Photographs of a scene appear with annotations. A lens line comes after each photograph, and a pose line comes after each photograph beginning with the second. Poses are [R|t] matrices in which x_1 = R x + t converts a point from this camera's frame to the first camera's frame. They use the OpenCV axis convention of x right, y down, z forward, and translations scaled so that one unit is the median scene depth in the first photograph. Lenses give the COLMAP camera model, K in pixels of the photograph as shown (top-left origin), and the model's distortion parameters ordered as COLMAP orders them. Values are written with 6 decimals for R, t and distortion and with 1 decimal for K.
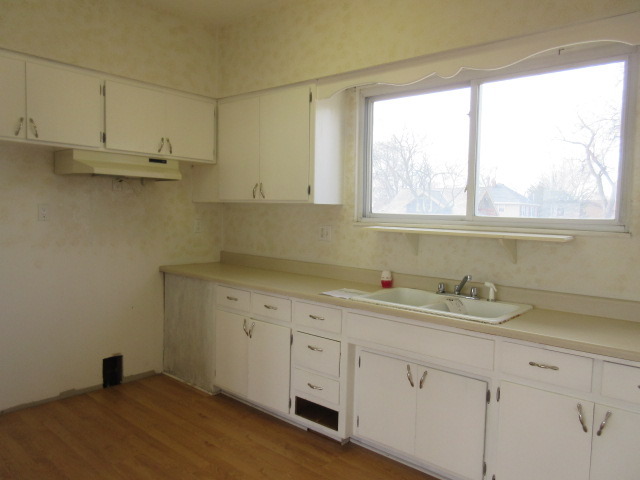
lens RADIAL K [[475.2, 0, 320.5], [0, 475.2, 241.4], [0, 0, 1]] dist [-0.001021, -0.000938]
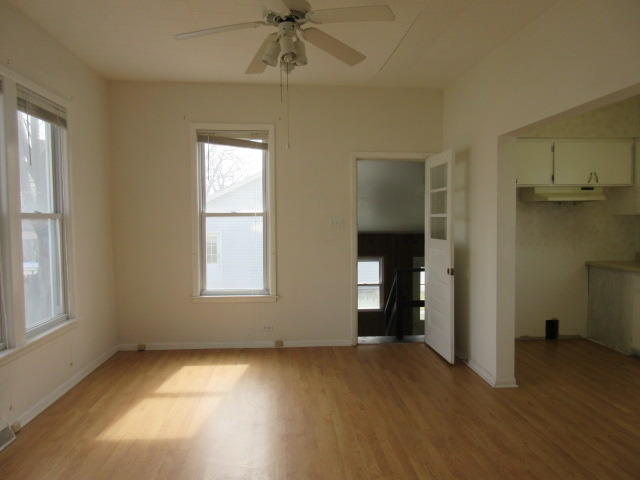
lens RADIAL K [[475.2, 0, 319.5], [0, 475.2, 244.0], [0, 0, 1]] dist [-0.001021, -0.000938]
pose [[0.714316, 0.002276, -0.699820, 0.090633], [-0.015717, 0.999795, -0.012792, 0.032685], [0.699647, 0.020137, 0.714205, -0.602142]]
